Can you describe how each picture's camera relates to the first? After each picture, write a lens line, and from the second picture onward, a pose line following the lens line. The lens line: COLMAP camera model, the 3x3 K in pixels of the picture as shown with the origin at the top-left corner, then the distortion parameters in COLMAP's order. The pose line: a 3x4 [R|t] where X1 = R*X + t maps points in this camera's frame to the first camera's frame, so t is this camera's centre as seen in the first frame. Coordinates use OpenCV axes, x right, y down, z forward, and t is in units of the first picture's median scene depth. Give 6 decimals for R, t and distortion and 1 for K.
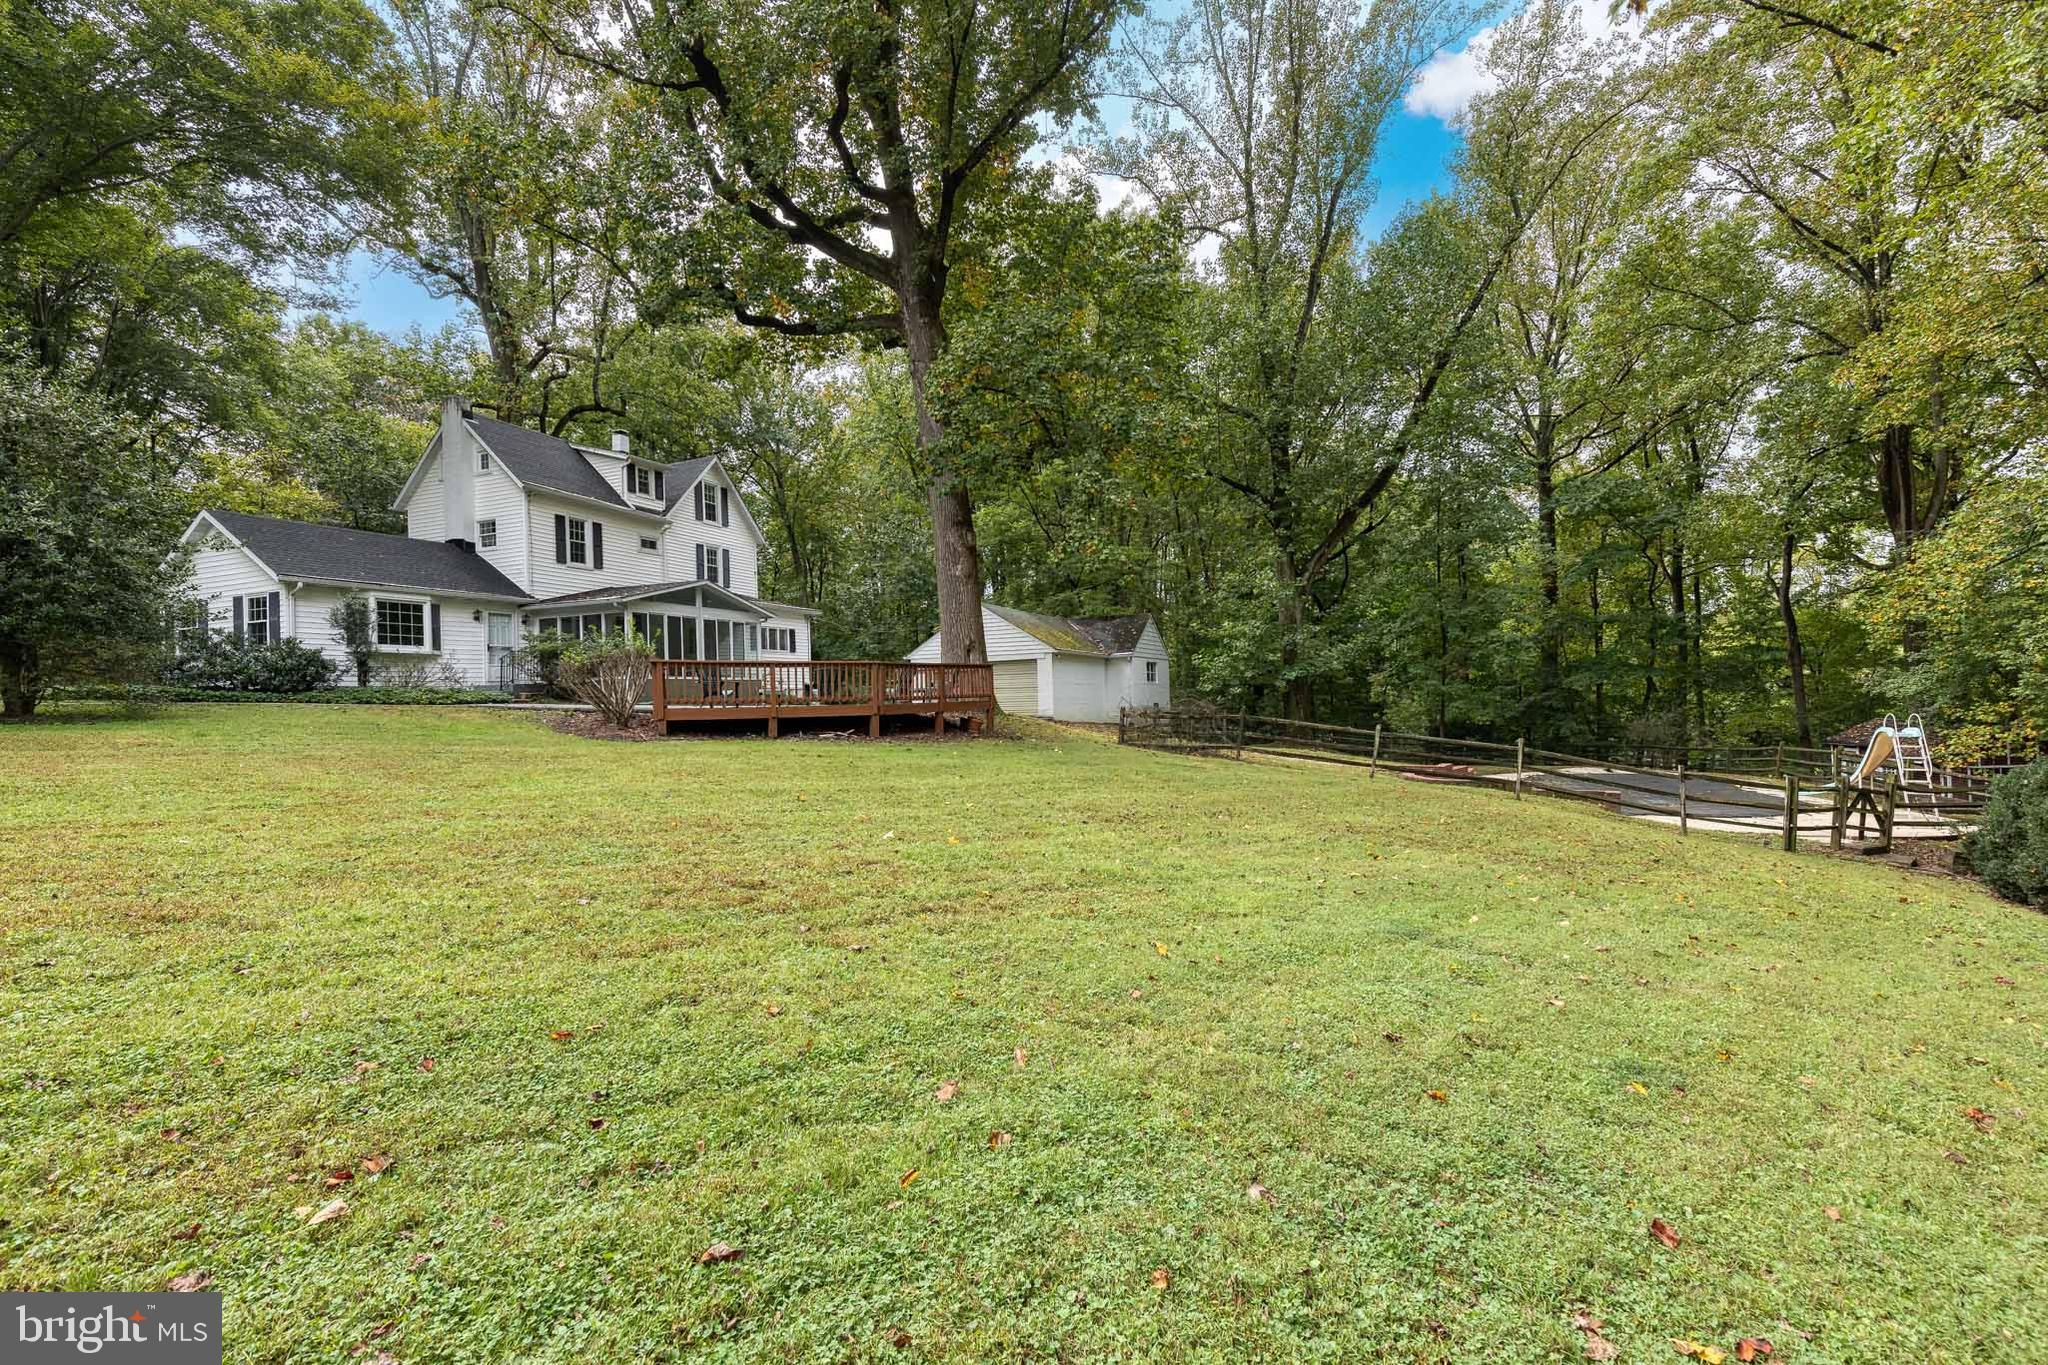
lens RADIAL K [[926.9, 0, 1037.4], [0, 926.9, 680.2], [0, 0, 1]] dist [0.011336, -0.000323]
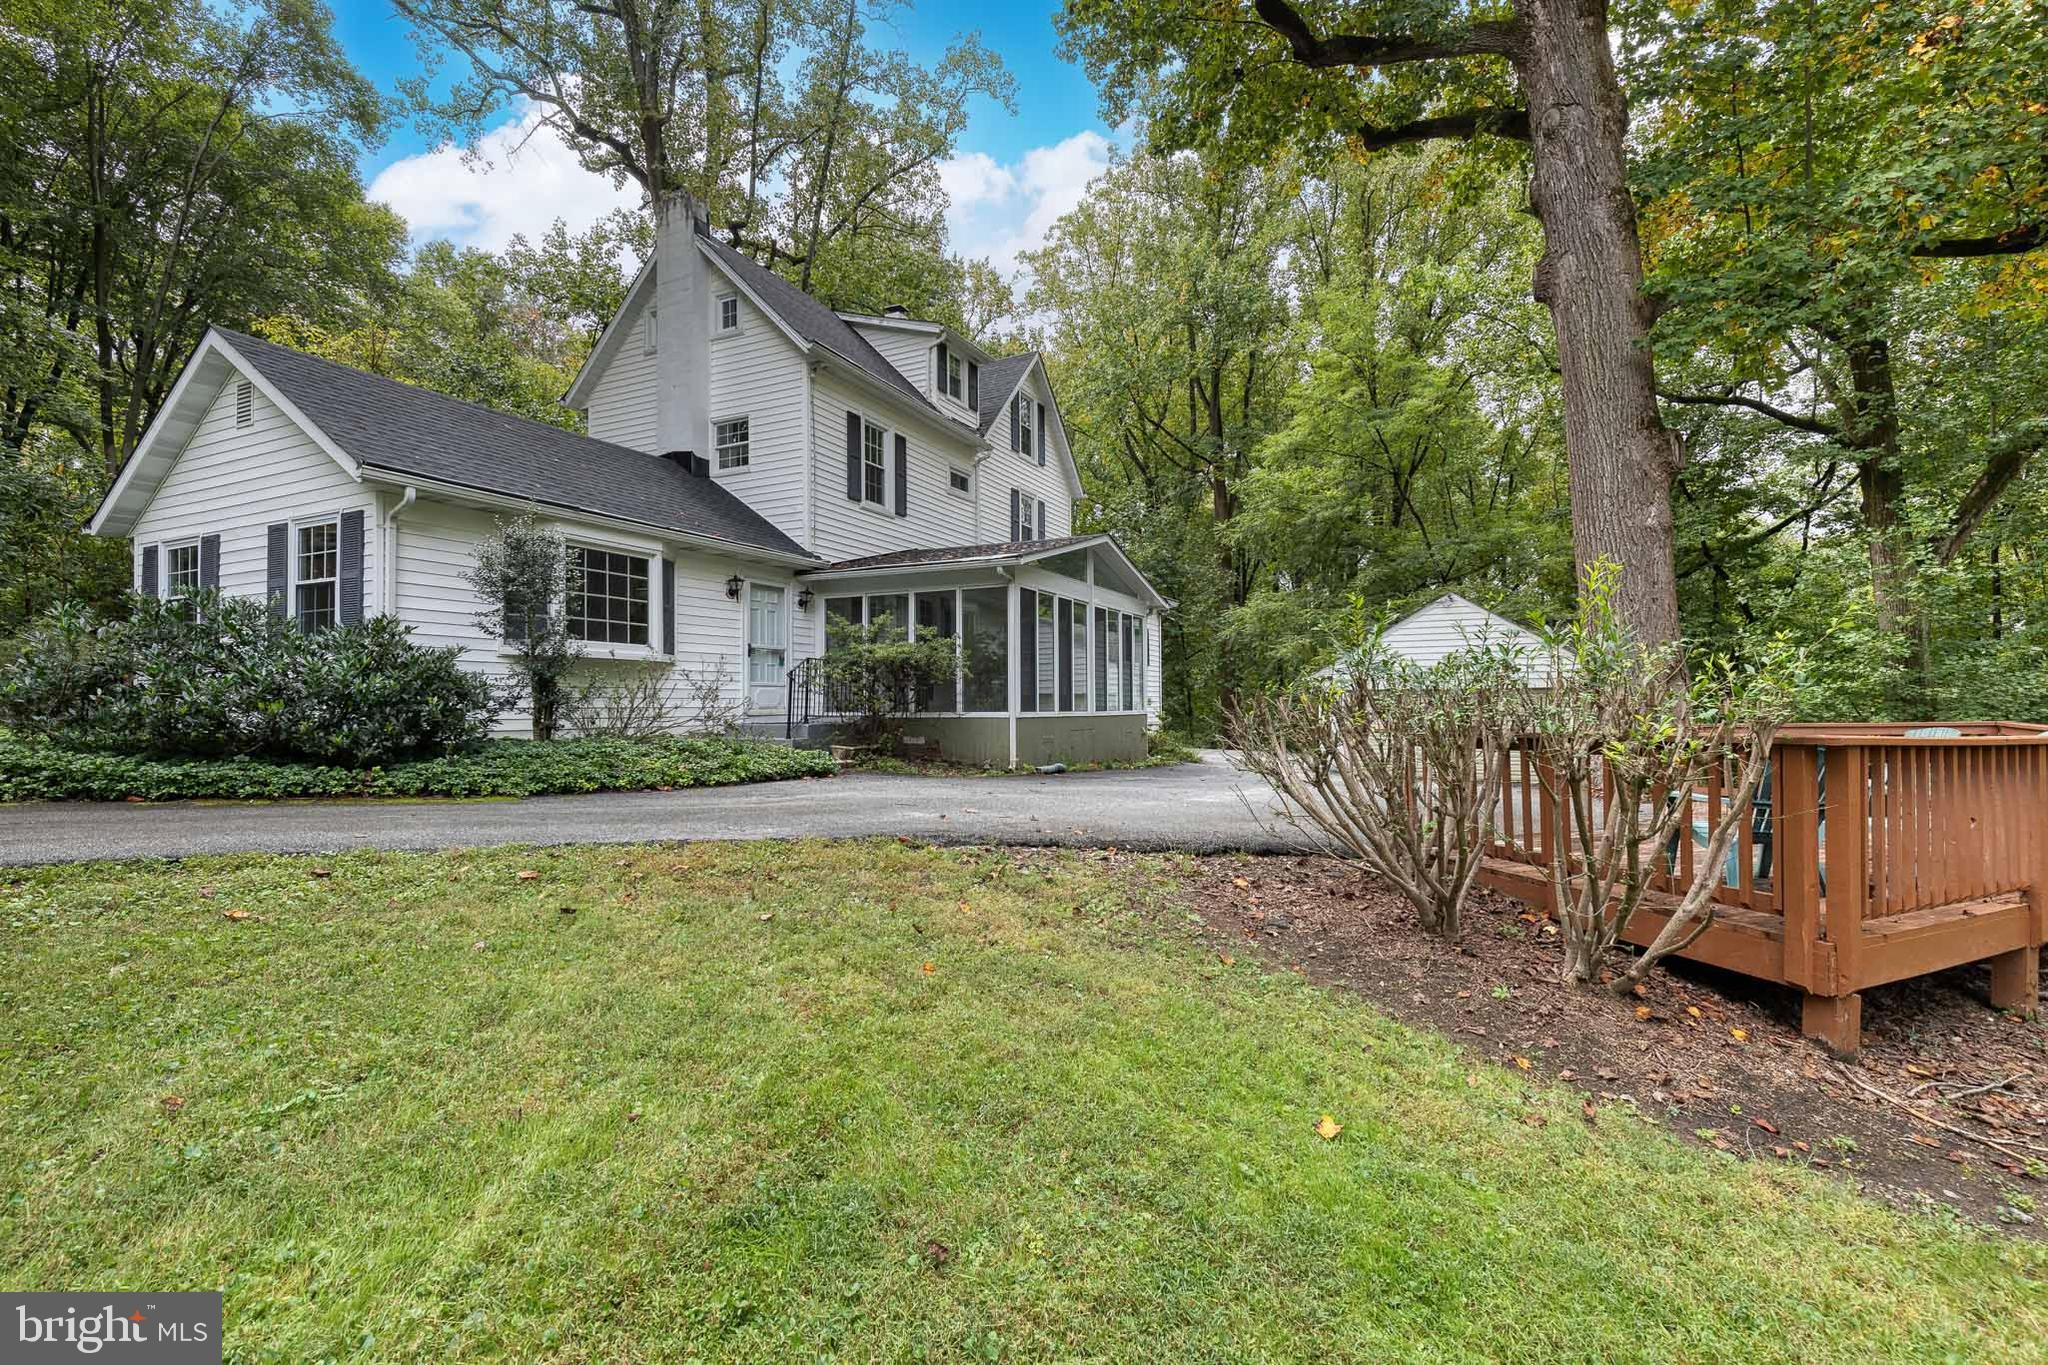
lens RADIAL K [[926.9, 0, 1037.4], [0, 926.9, 680.2], [0, 0, 1]] dist [0.011336, -0.000323]
pose [[0.997073, 0.027569, -0.071305, -0.381397], [-0.028078, 0.999587, -0.006140, -0.018954], [0.071106, 0.008124, 0.997436, 0.482073]]
